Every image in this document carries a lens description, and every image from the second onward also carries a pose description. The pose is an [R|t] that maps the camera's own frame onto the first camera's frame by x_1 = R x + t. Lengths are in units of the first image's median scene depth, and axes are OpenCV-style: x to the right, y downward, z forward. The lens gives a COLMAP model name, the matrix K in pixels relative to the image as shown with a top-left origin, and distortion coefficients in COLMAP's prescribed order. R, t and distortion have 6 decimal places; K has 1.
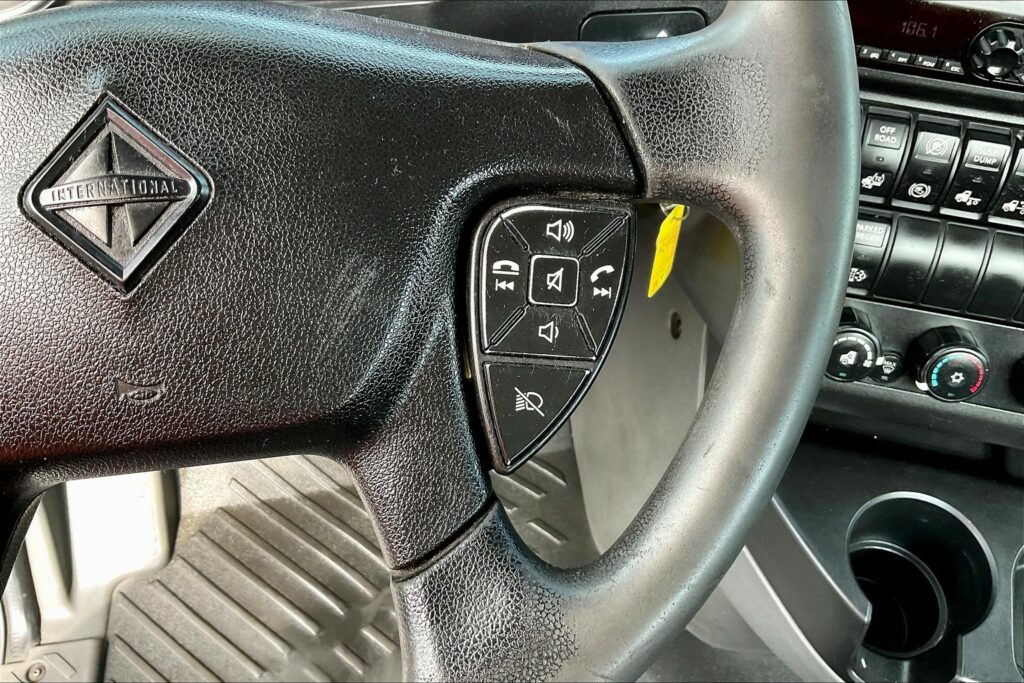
lens RADIAL K [[839.2, 0, 512.0], [0, 839.2, 341.5], [0, 0, 1]] dist [0.084775, -0.185828]
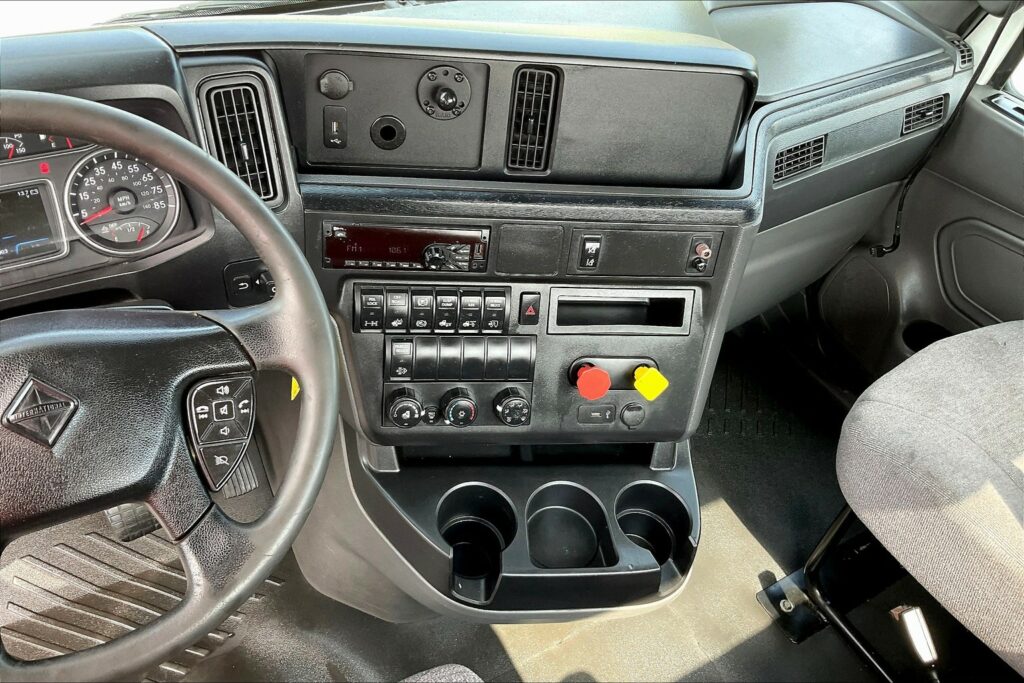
lens RADIAL K [[839.2, 0, 512.0], [0, 839.2, 341.5], [0, 0, 1]] dist [0.084775, -0.185828]
pose [[0.927058, -0.166614, 0.335861, 0.018462], [0.201216, 0.976990, -0.070738, 0.042135], [-0.316347, 0.133159, 0.939251, -0.898147]]
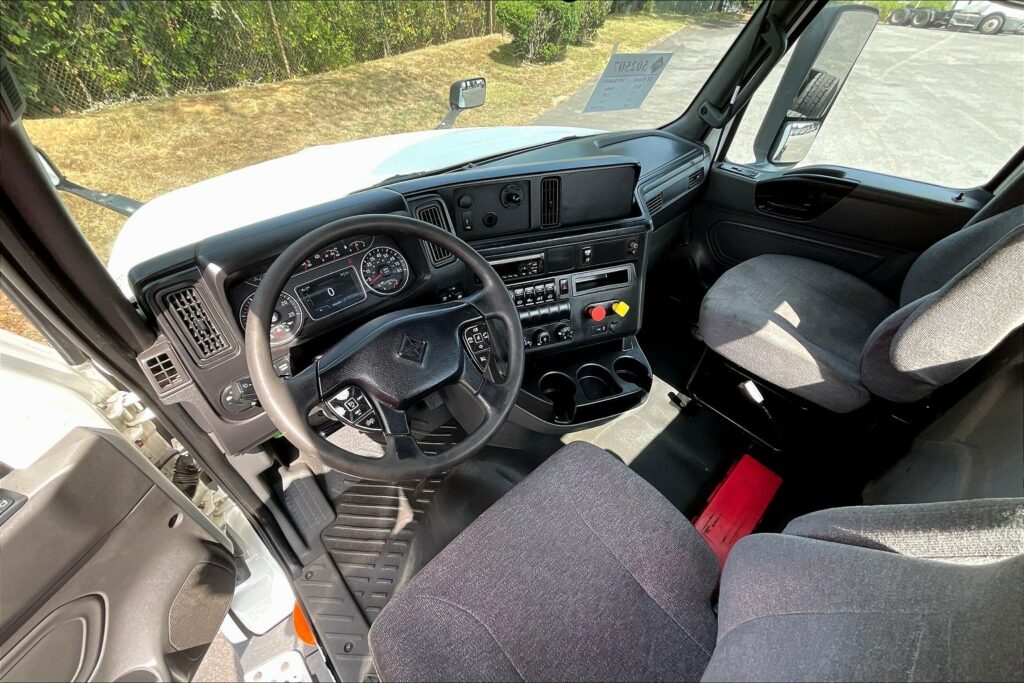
lens RADIAL K [[414.1, 0, 513.3], [0, 414.1, 345.6], [0, 0, 1]] dist [-0.019693, 0.008976]
pose [[0.841402, -0.359122, 0.403824, -0.485264], [0.411172, 0.910337, -0.047148, 0.110883], [-0.350684, 0.205712, 0.913621, -0.883909]]
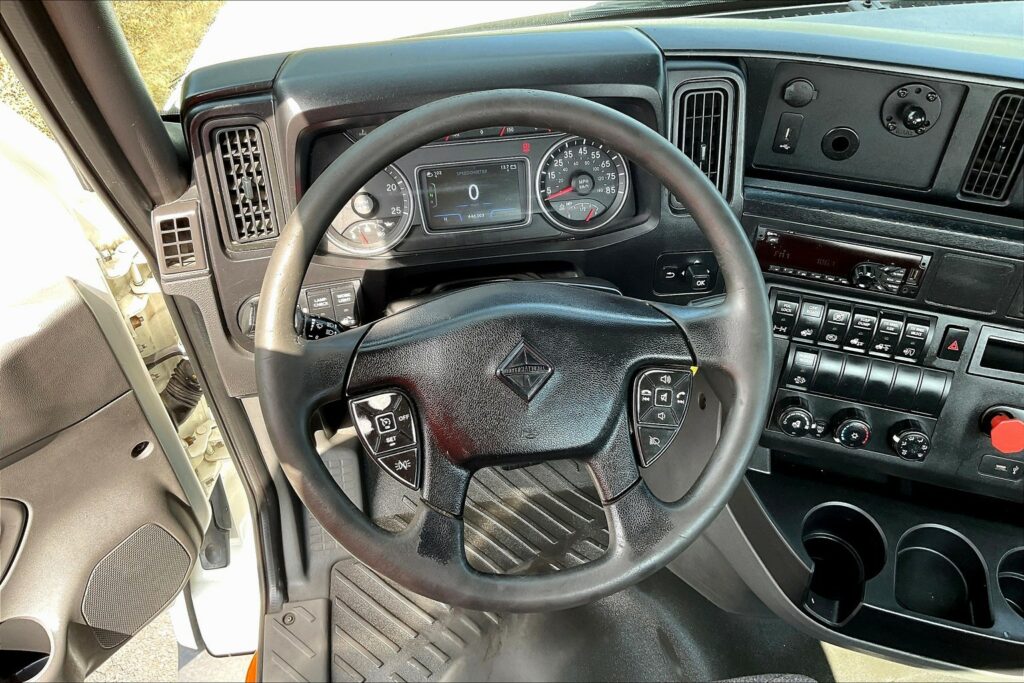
lens RADIAL K [[839.2, 0, 512.0], [0, 839.2, 341.5], [0, 0, 1]] dist [0.084775, -0.185828]
pose [[0.999733, 0.011560, -0.020031, -0.211670], [-0.012788, 0.997975, -0.062311, -0.041230], [0.019270, 0.062550, 0.997856, -0.956600]]
